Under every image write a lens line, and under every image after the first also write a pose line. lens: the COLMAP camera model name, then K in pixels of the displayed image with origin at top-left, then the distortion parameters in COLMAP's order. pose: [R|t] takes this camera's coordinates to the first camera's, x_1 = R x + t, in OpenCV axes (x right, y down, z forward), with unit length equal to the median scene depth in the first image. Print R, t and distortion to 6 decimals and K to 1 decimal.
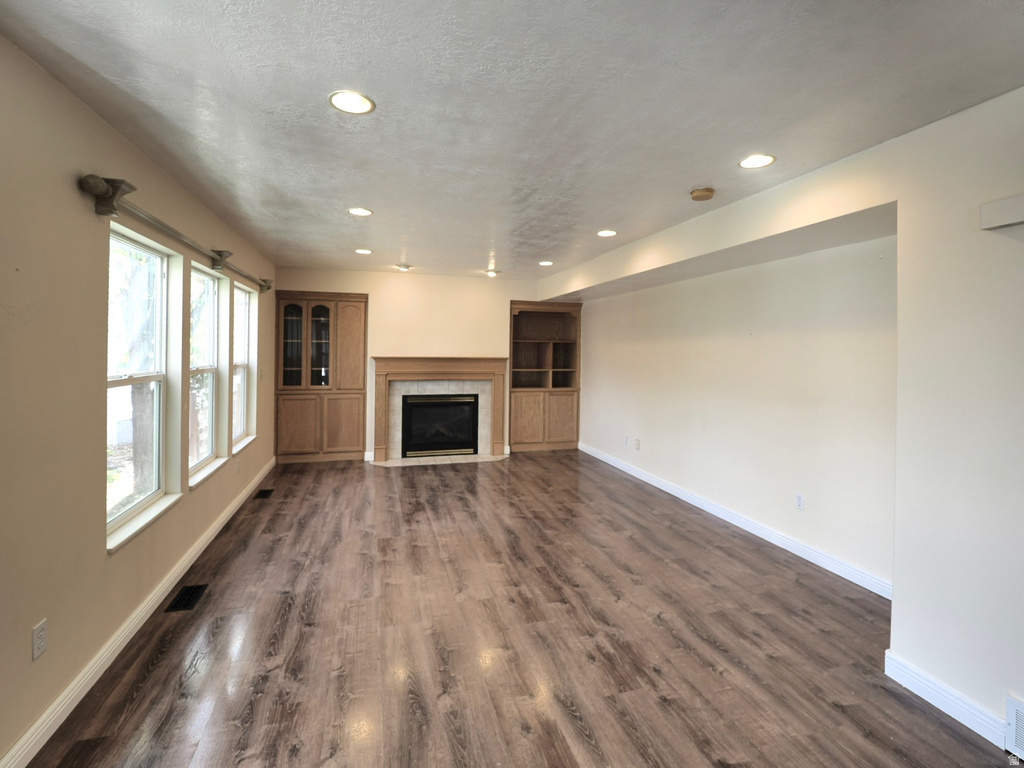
lens RADIAL K [[476.5, 0, 503.9], [0, 476.5, 346.6], [0, 0, 1]] dist [-0.003215, -0.002168]
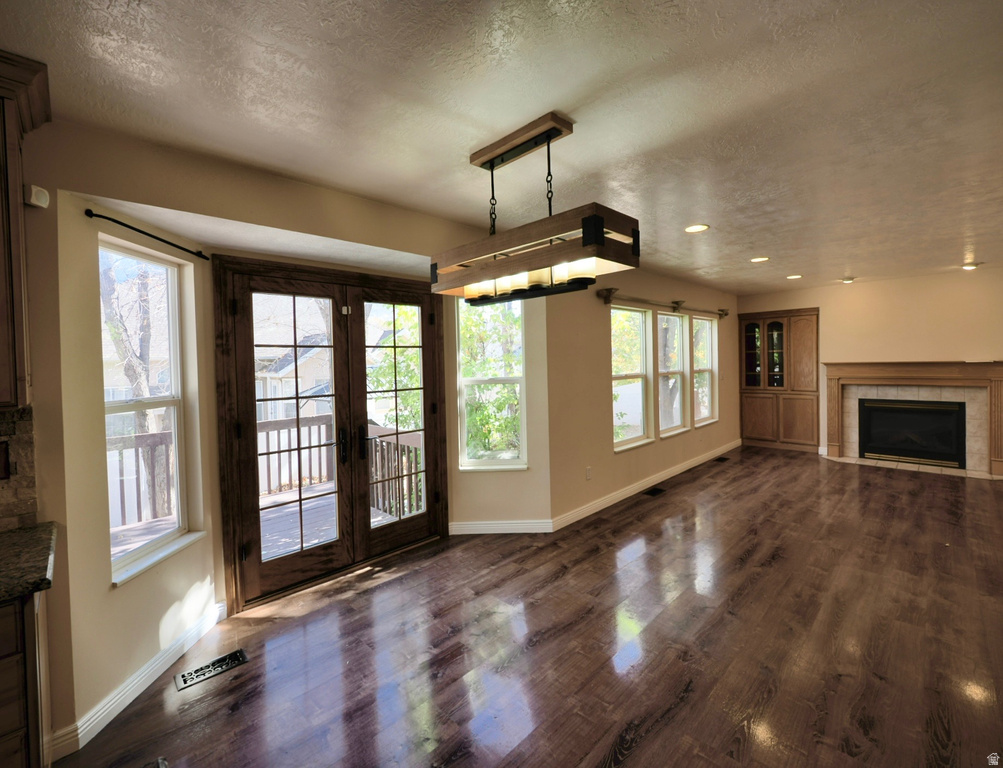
lens RADIAL K [[436.3, 0, 500.8], [0, 436.3, 376.2], [0, 0, 1]] dist [-0.000379, -0.000017]
pose [[0.483900, 0.010085, -0.875065, 0.255007], [0.031603, 0.999080, 0.028990, -0.001171], [0.874553, -0.041683, 0.483136, -0.165060]]
